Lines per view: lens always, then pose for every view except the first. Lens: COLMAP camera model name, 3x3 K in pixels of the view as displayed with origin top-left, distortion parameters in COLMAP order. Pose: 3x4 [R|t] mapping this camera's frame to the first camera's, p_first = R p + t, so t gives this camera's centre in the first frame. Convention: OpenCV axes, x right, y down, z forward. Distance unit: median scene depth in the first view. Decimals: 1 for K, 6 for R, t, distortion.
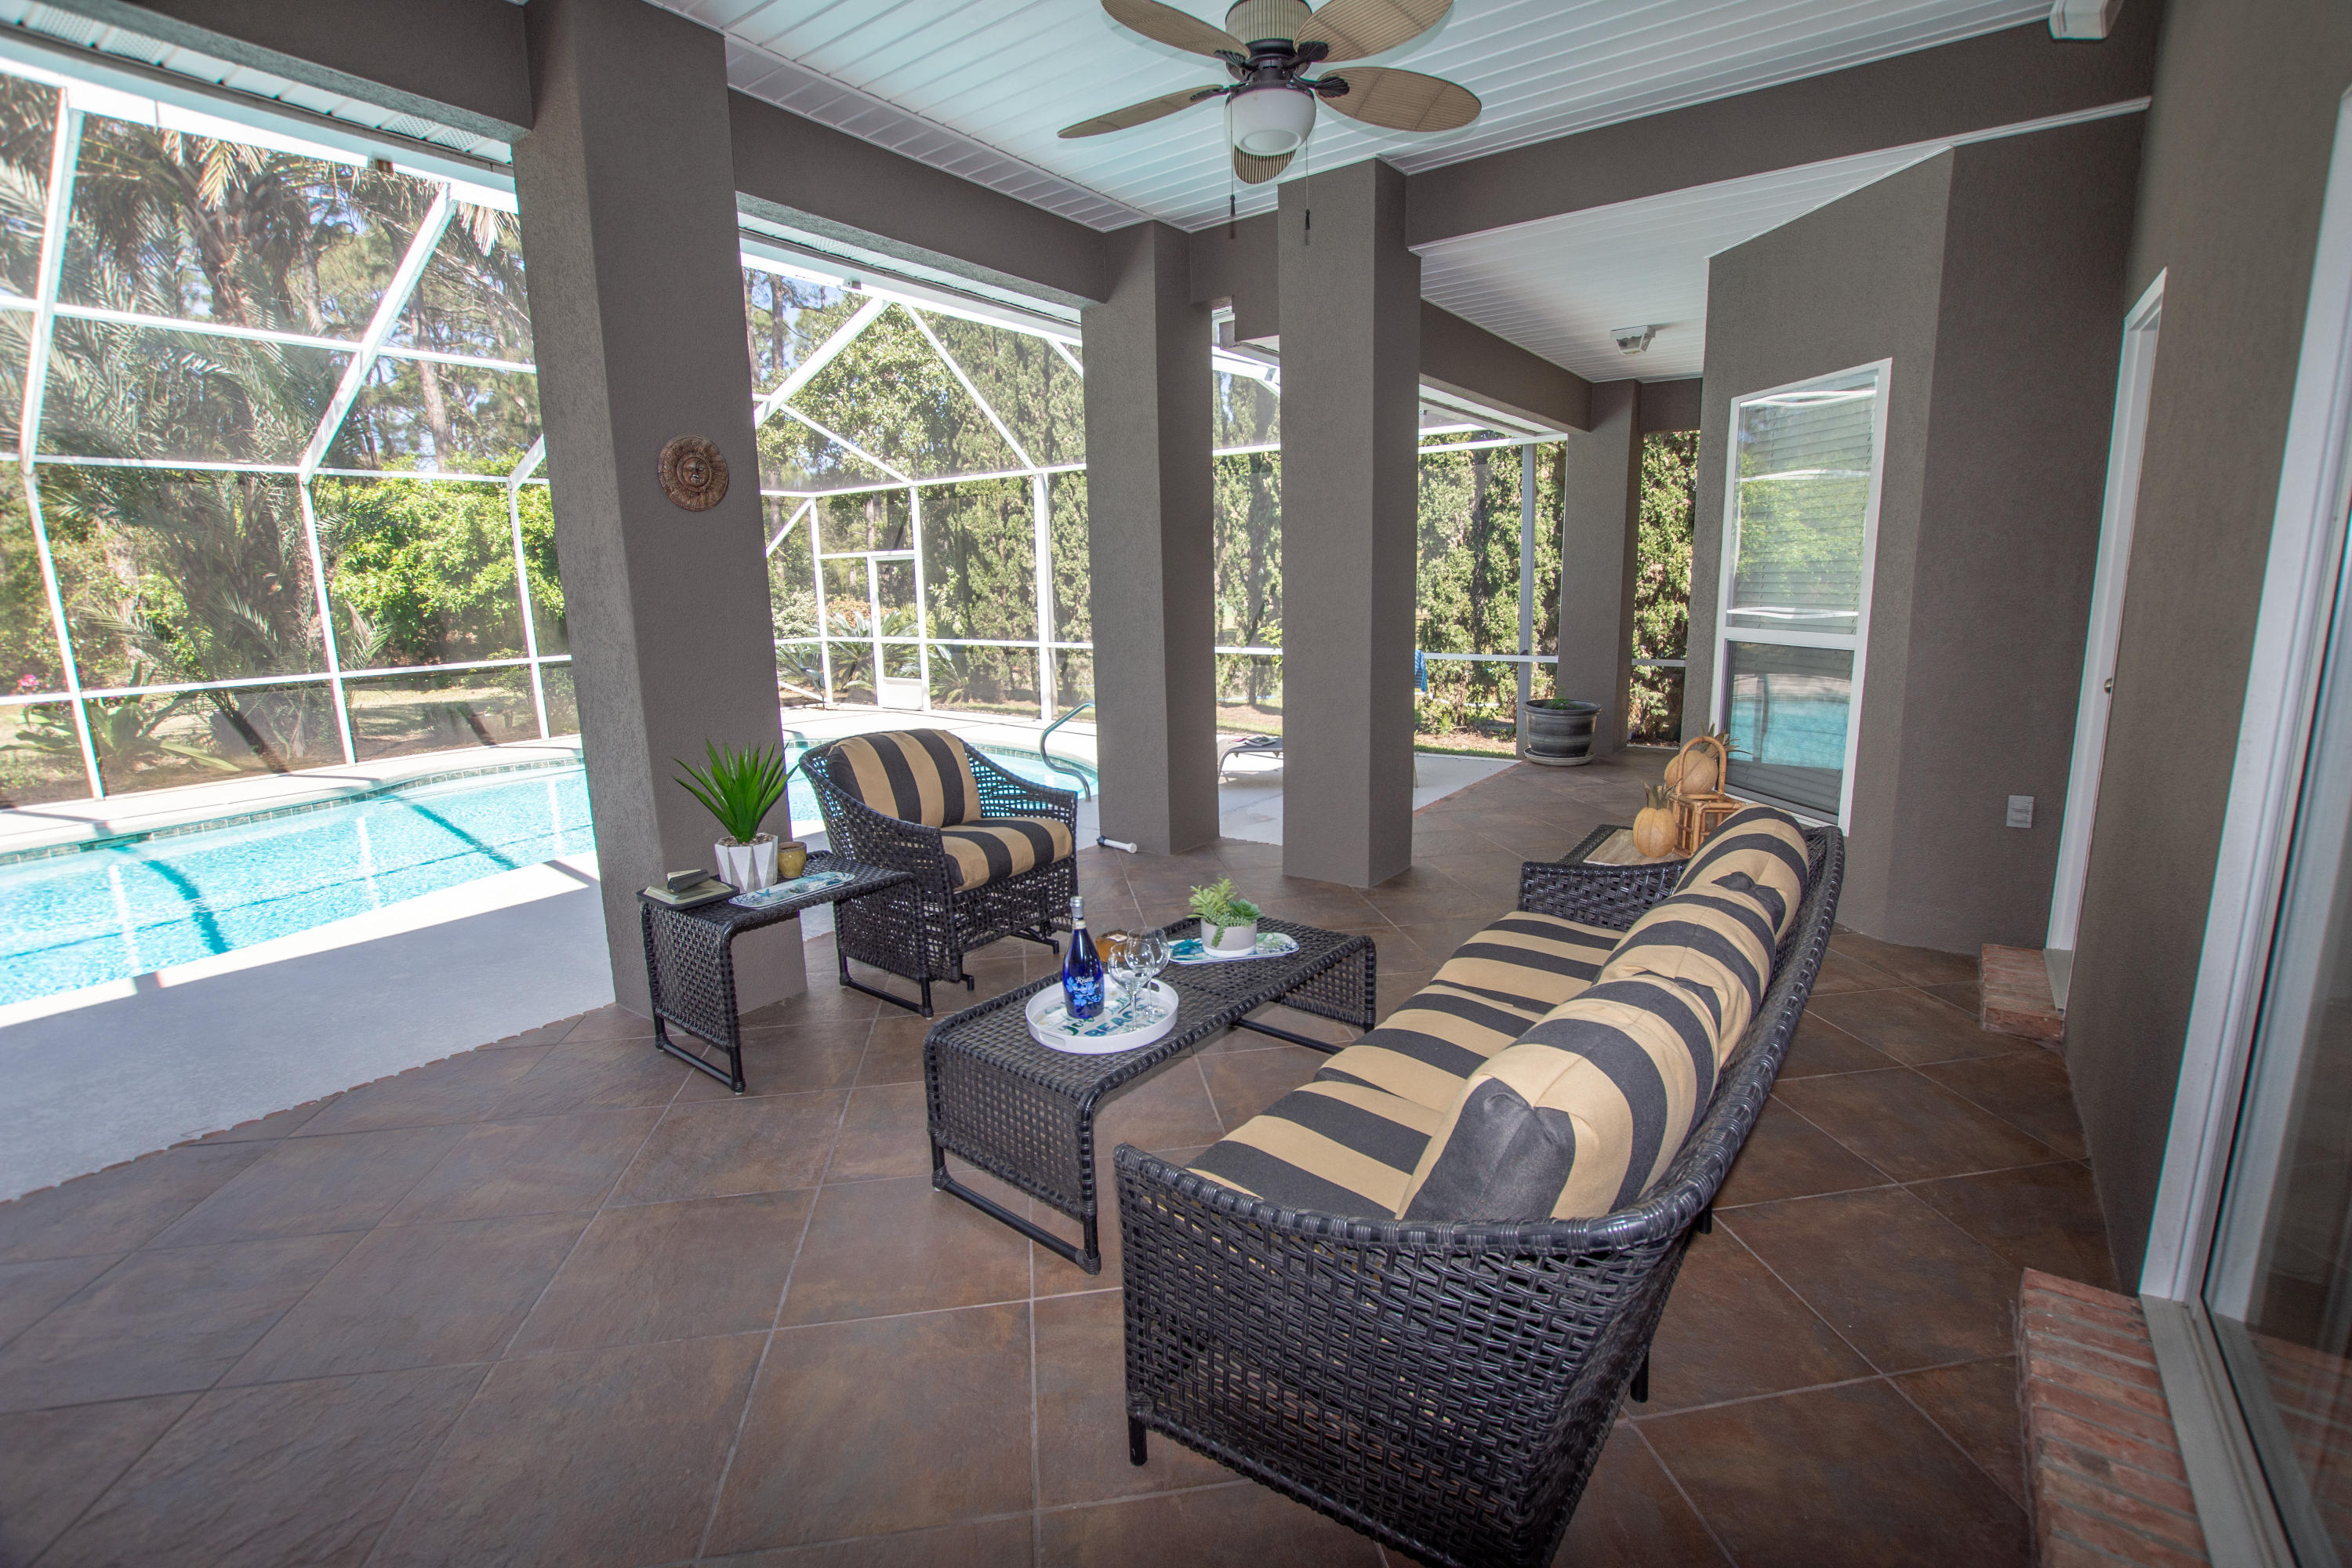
lens RADIAL K [[1035.4, 0, 1189.8], [0, 1035.4, 779.5], [0, 0, 1]] dist [-0.034794, 0.005176]
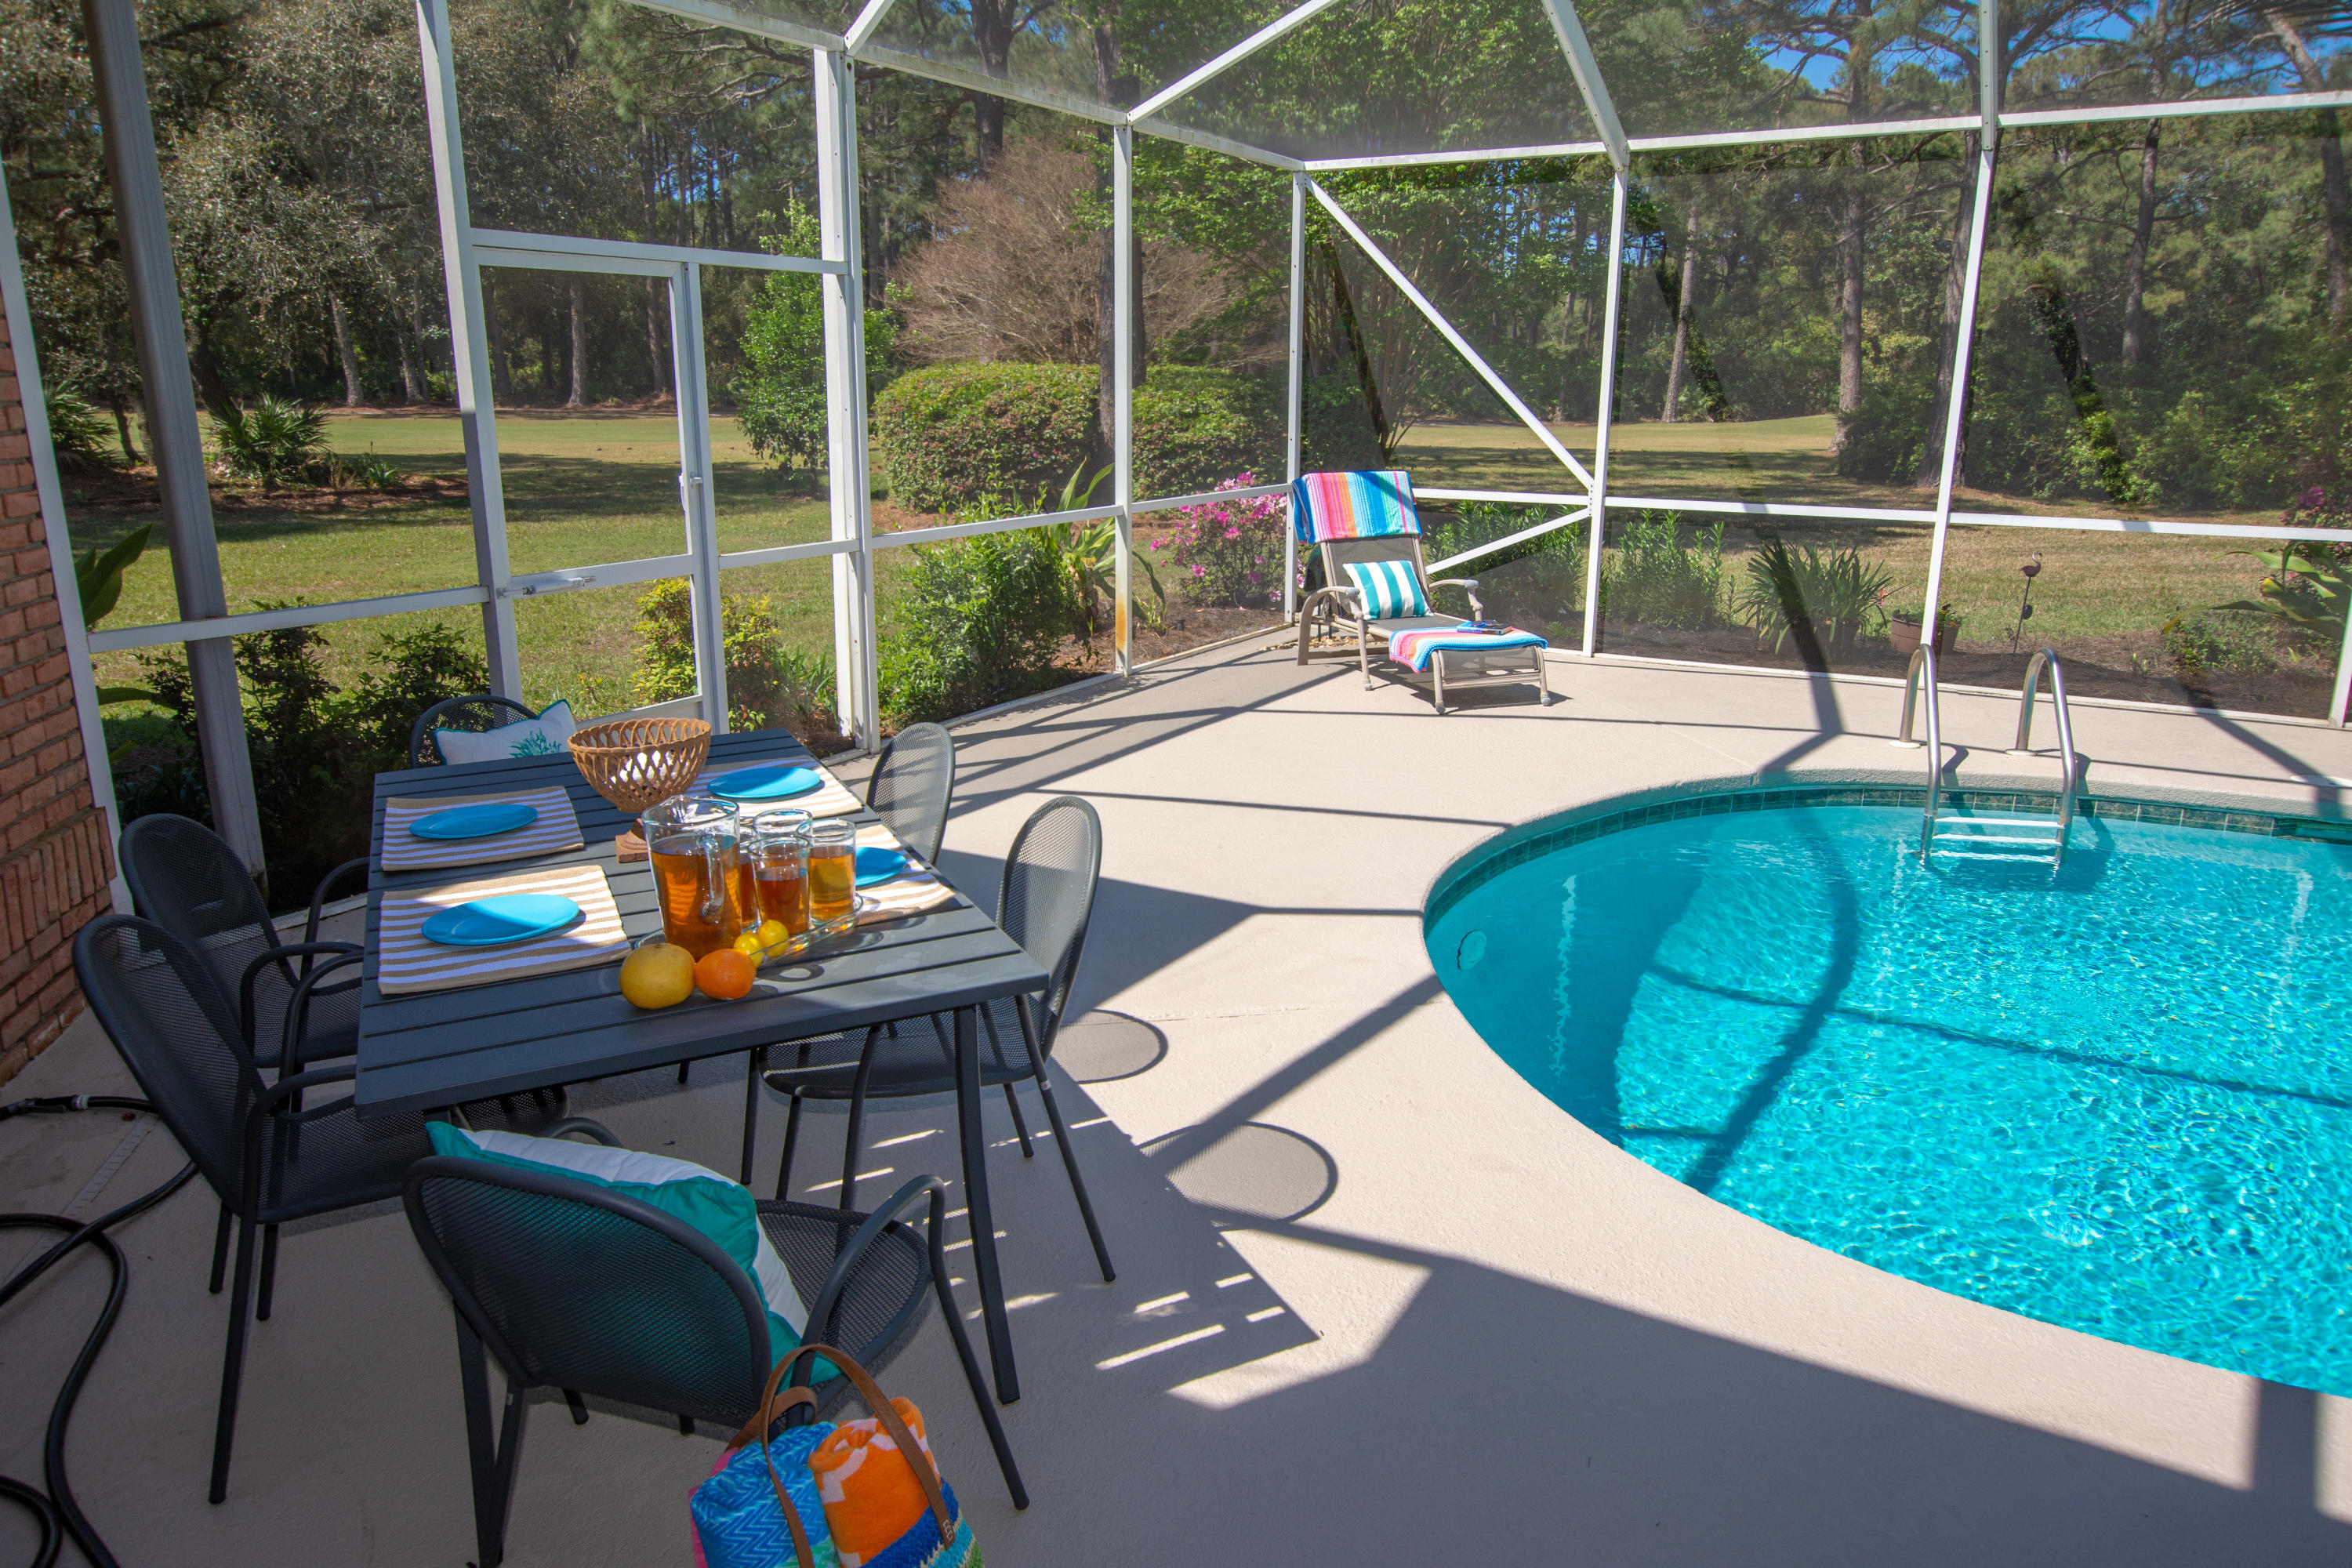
lens RADIAL K [[1555.8, 0, 1224.1], [0, 1555.8, 767.7], [0, 0, 1]] dist [0.002572, 0.003430]
pose [[0.102438, 0.260186, -0.960109, -0.268604], [-0.199089, 0.951020, 0.236482, -0.034670], [0.974613, 0.166923, 0.149221, 0.232561]]
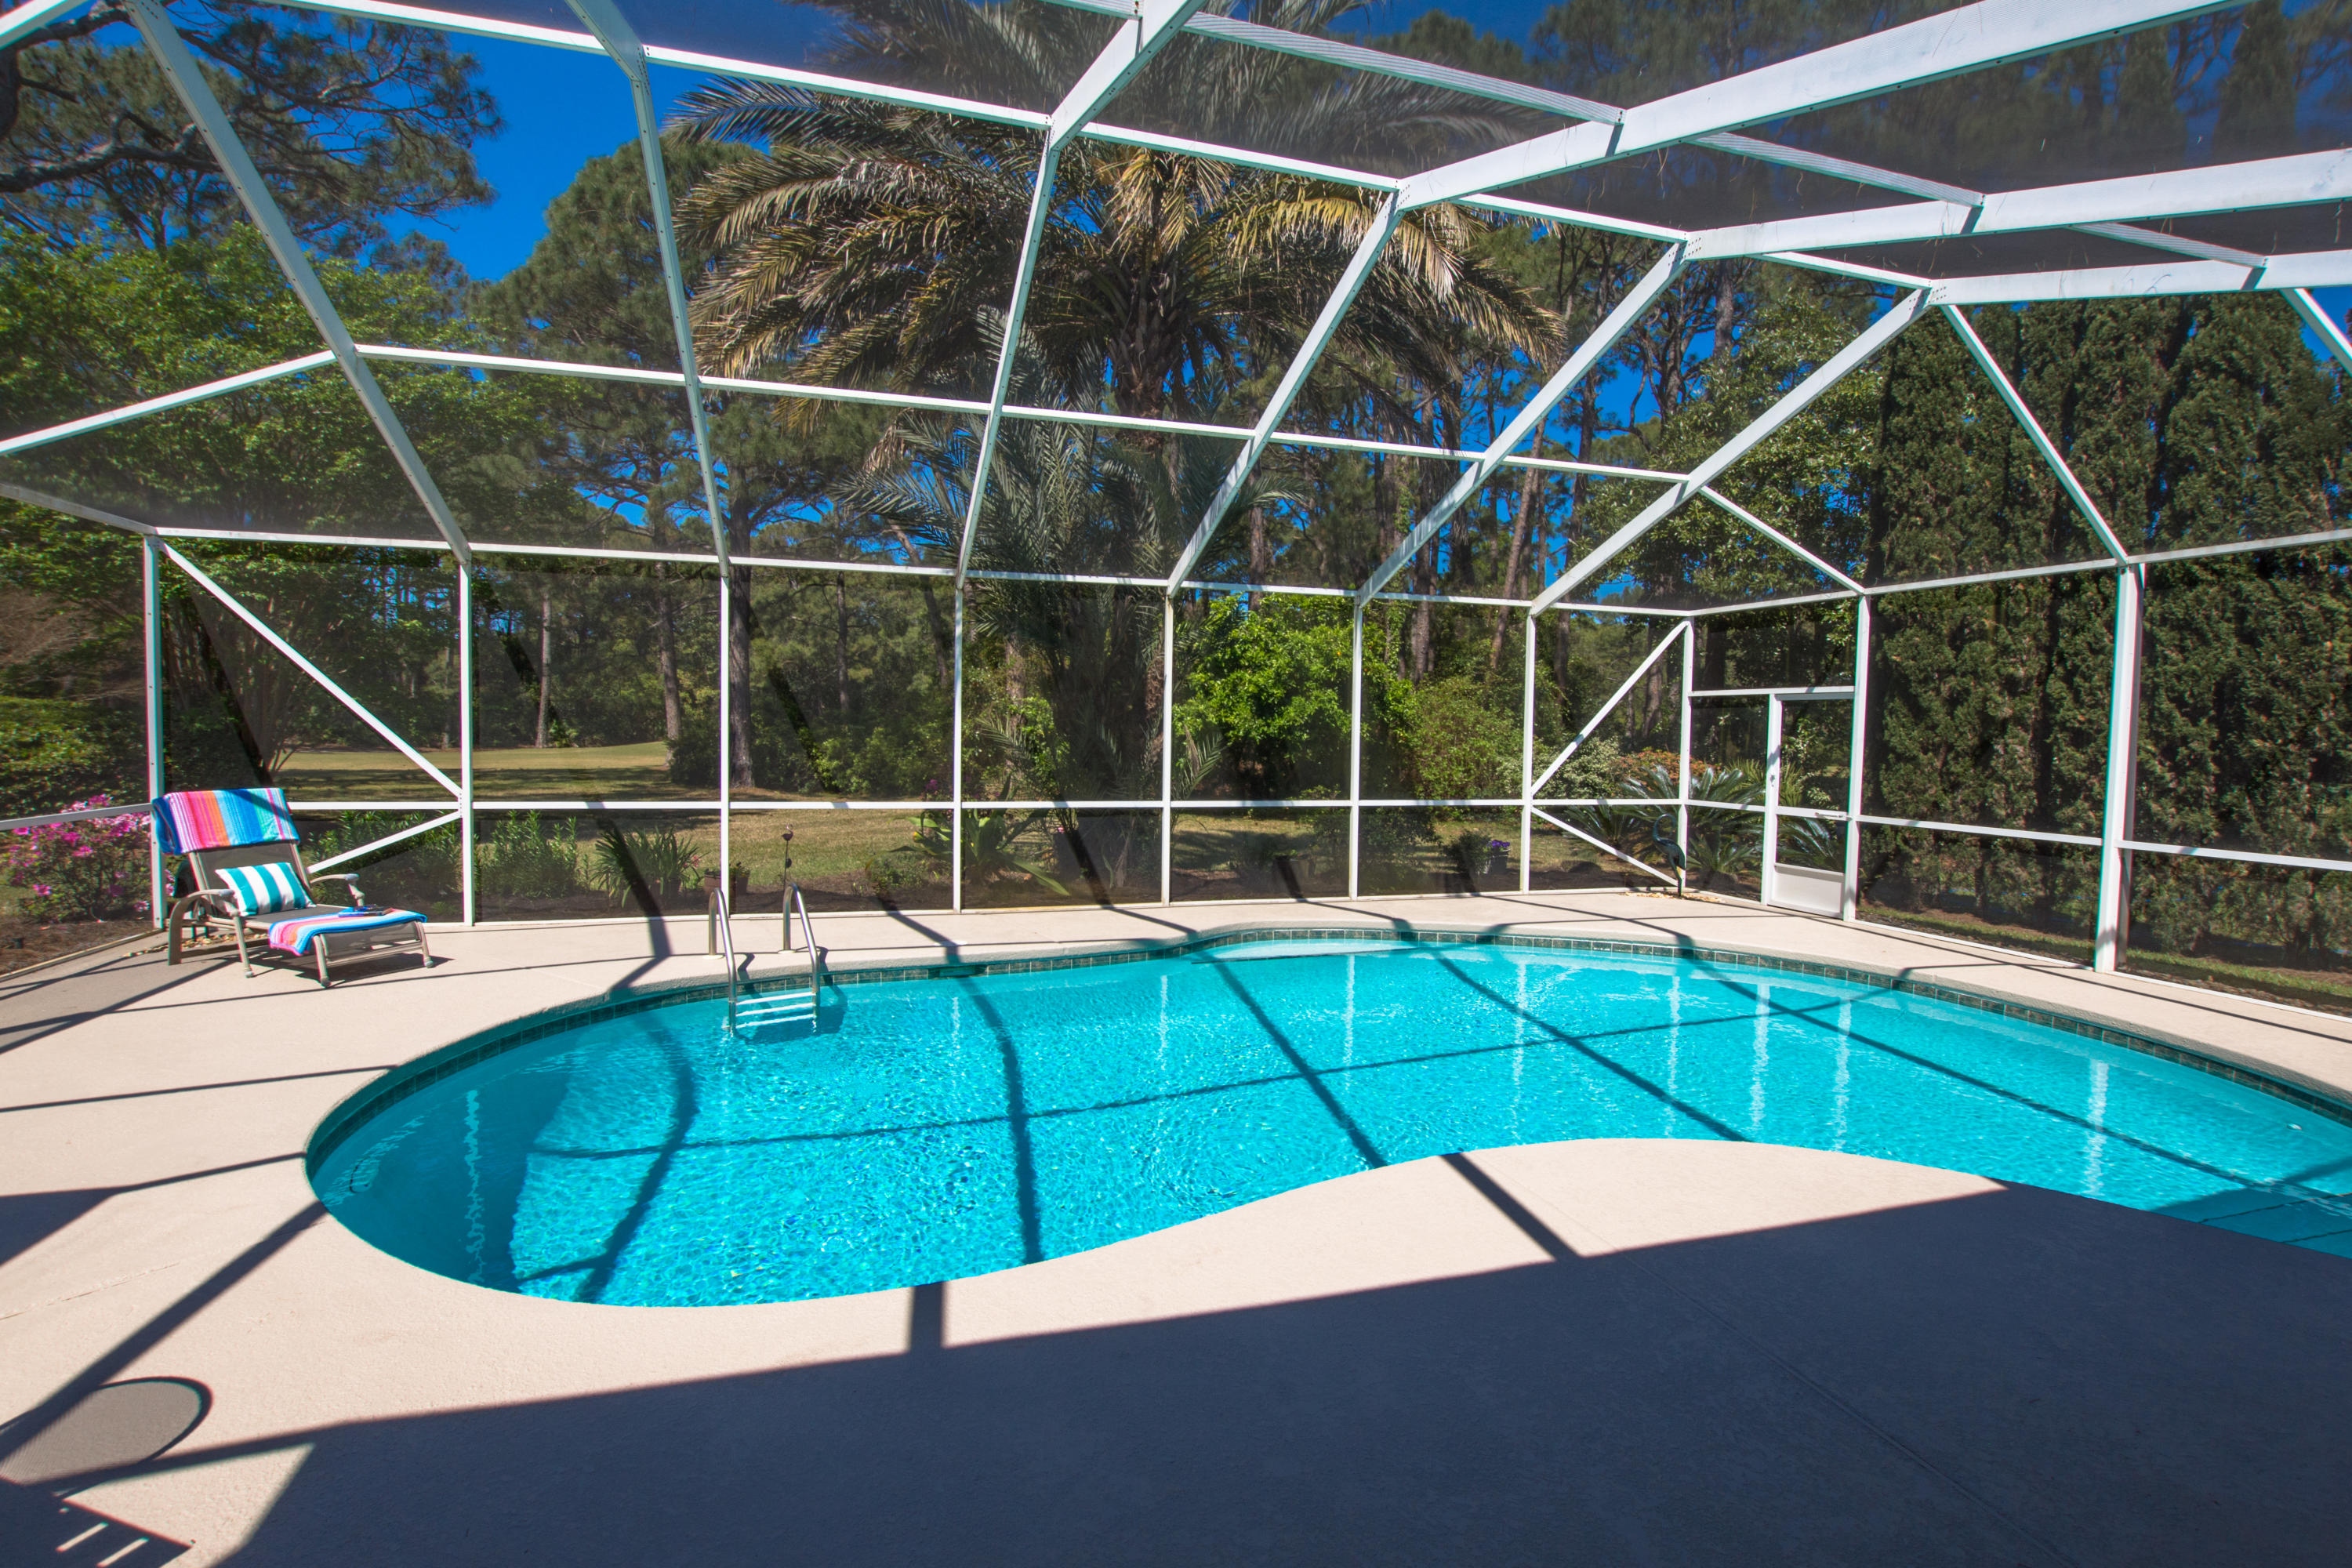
lens RADIAL K [[1084.4, 0, 1176.0], [0, 1084.4, 784.0], [0, 0, 1]] dist [-0.036749, 0.005057]
pose [[0.788796, 0.063977, -0.611317, -0.242796], [-0.149145, 0.984767, -0.089386, -0.035168], [0.596286, 0.161682, 0.786322, 0.236780]]
